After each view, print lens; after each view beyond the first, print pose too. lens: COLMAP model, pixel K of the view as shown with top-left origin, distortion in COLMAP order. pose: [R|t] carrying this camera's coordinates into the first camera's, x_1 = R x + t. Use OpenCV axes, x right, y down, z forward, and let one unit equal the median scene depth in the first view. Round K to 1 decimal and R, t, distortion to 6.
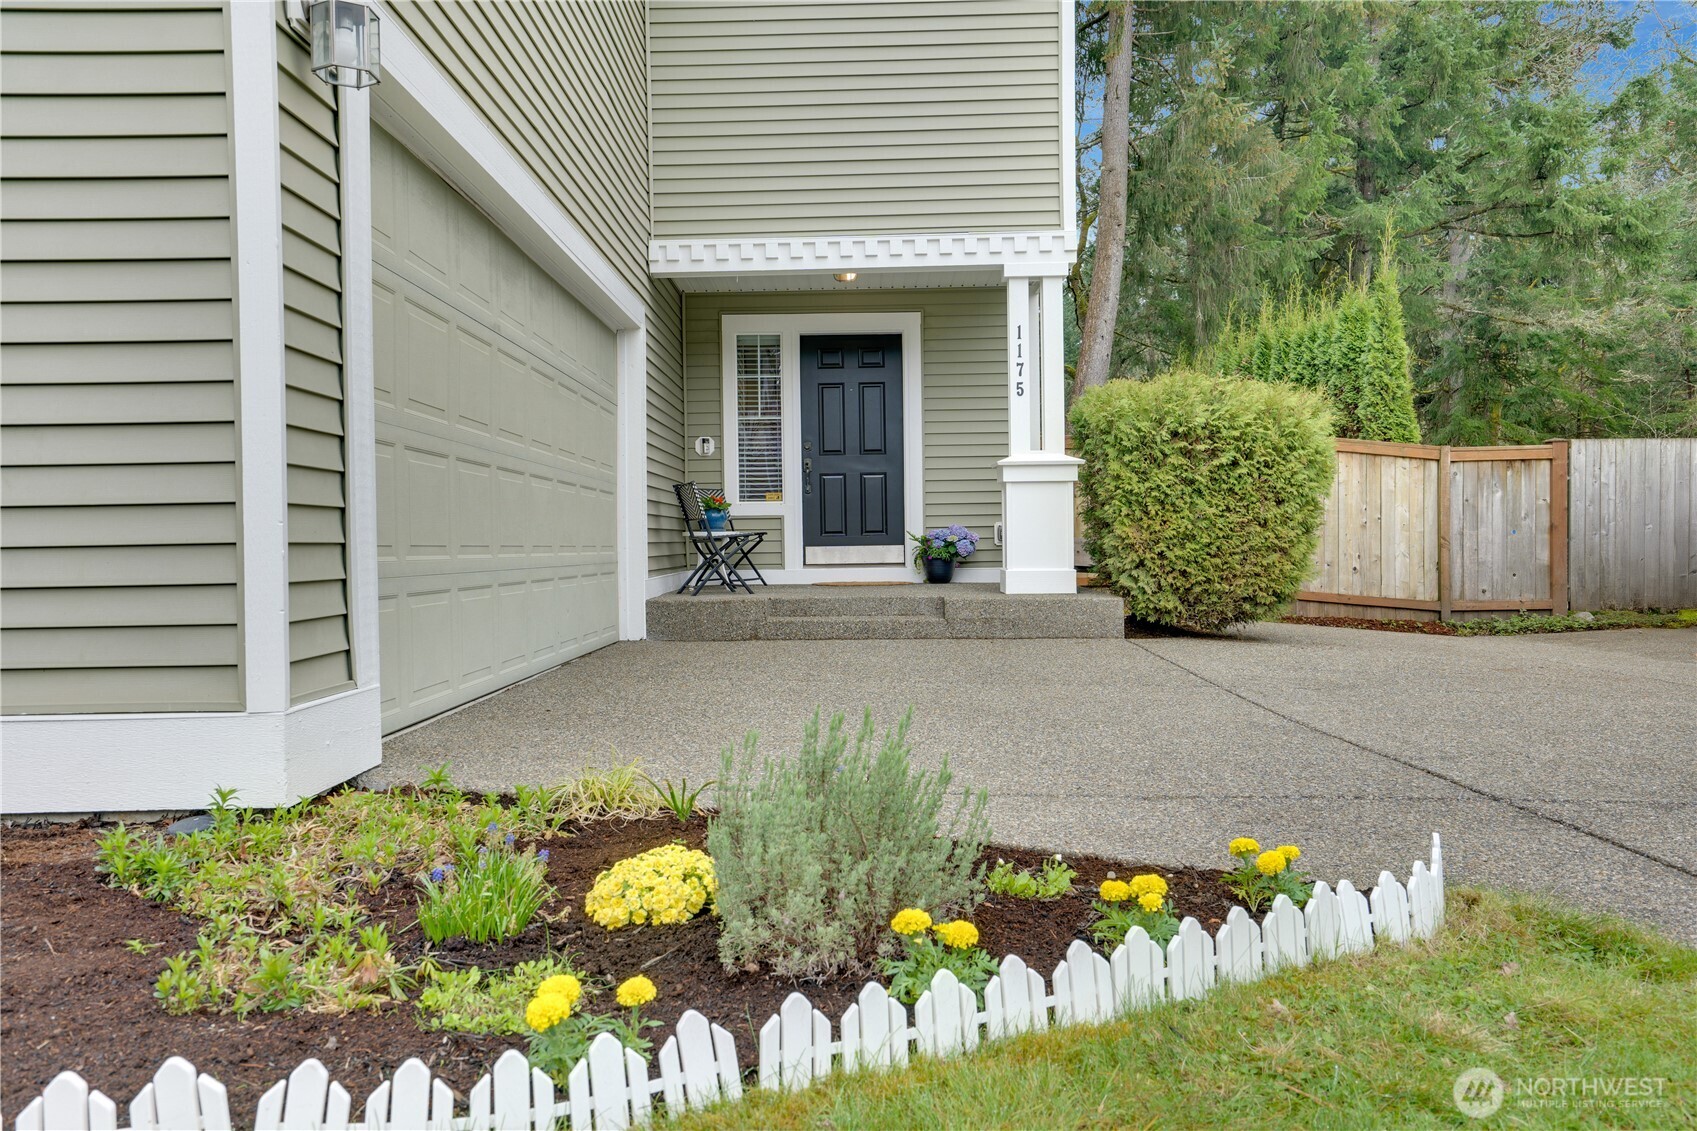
lens RADIAL K [[1299.0, 0, 838.4], [0, 1299.0, 554.3], [0, 0, 1]] dist [0.009765, 0.000548]
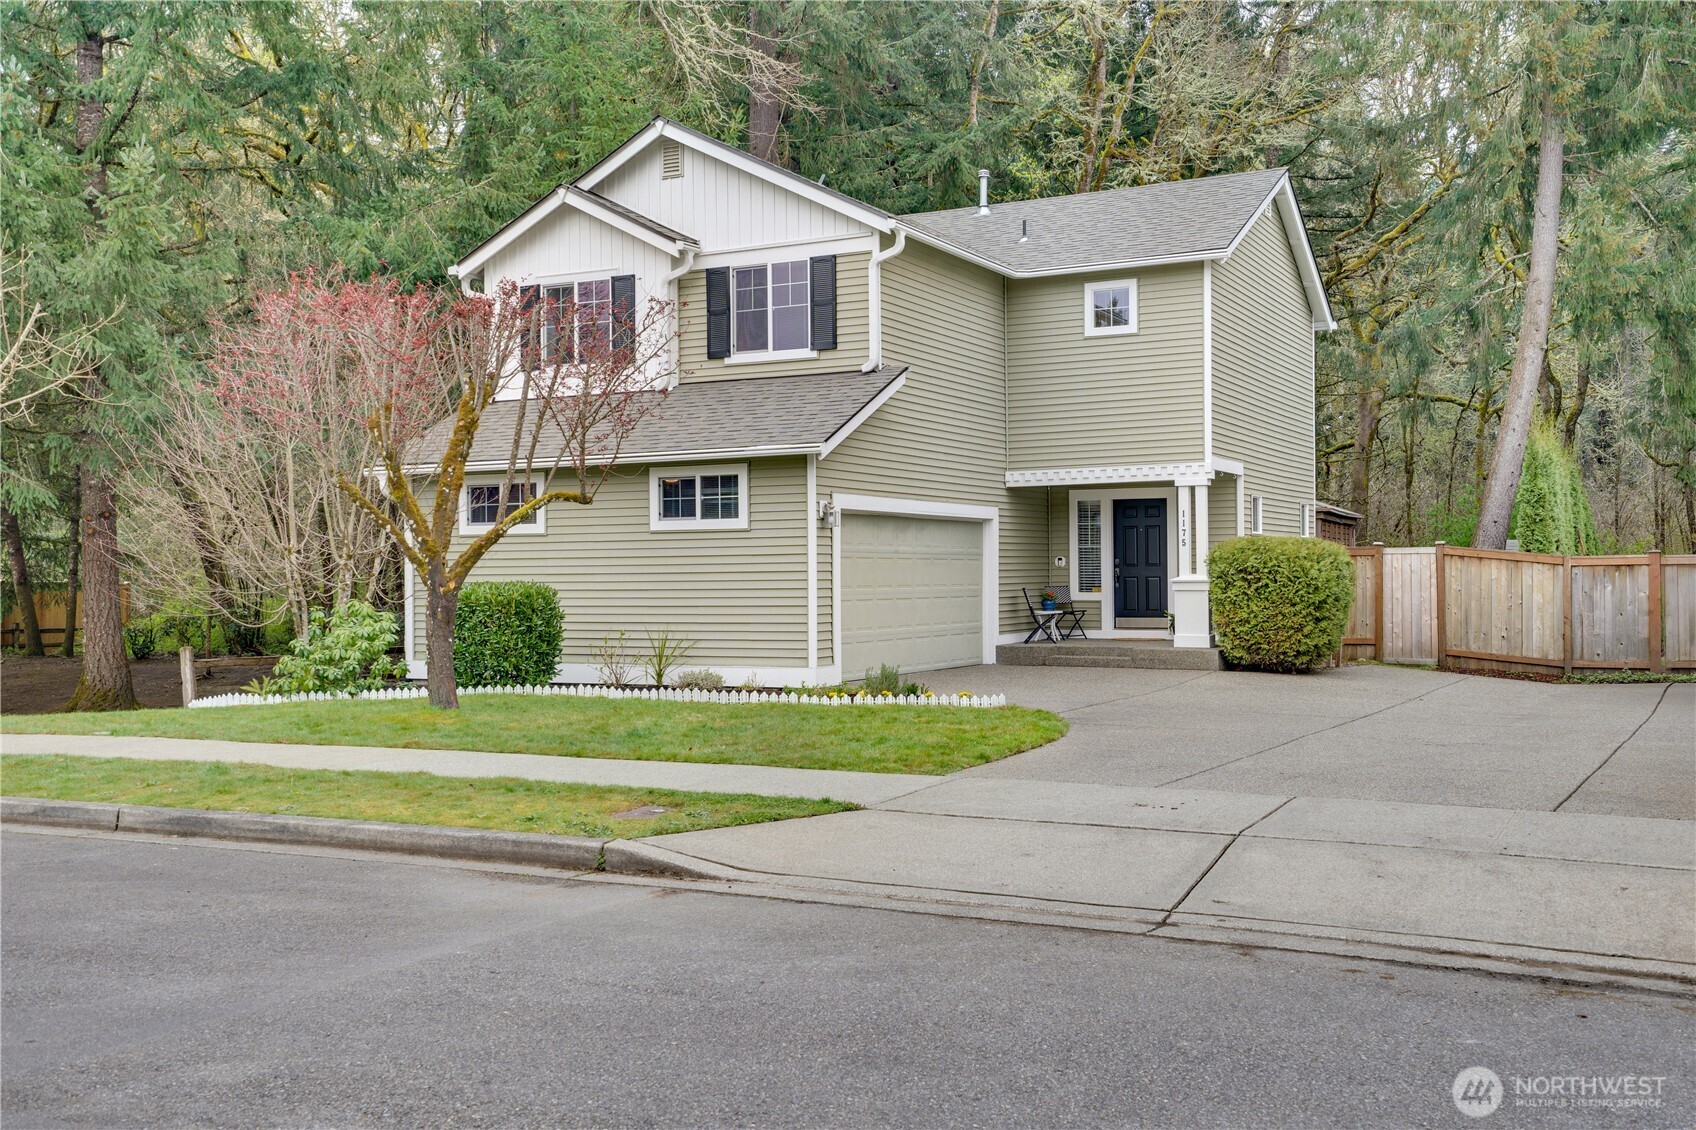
lens RADIAL K [[1680.4, 0, 840.4], [0, 1680.4, 571.2], [0, 0, 1]] dist [0.144075, 0.000000]
pose [[0.897198, 0.003783, -0.441612, 0.664917], [-0.006398, 0.999970, -0.004432, -0.057811], [0.441582, 0.006802, 0.897195, -1.257990]]
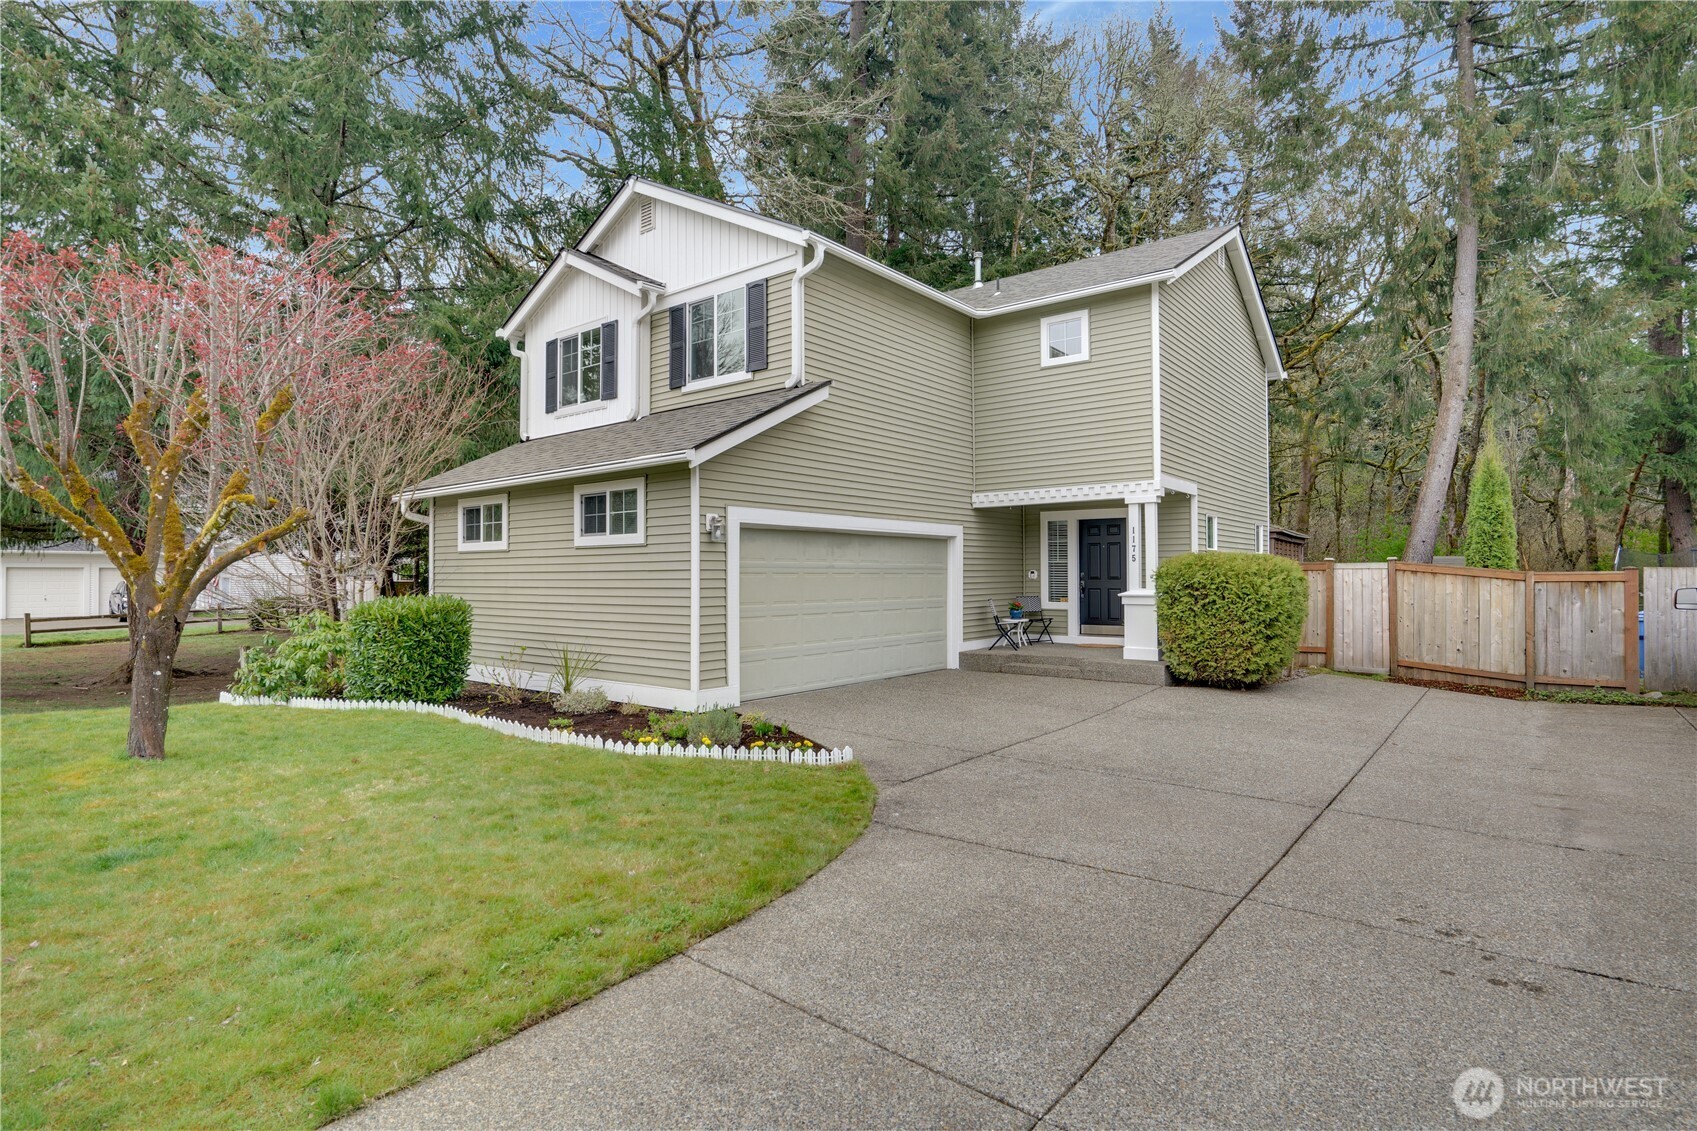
lens RADIAL K [[862.9, 0, 842.8], [0, 862.9, 568.8], [0, 0, 1]] dist [-0.003913, 0.007247]
pose [[0.797001, 0.004000, -0.603965, 0.491901], [-0.010344, 0.999922, -0.007028, -0.080051], [0.603889, 0.011849, 0.796980, -0.290398]]
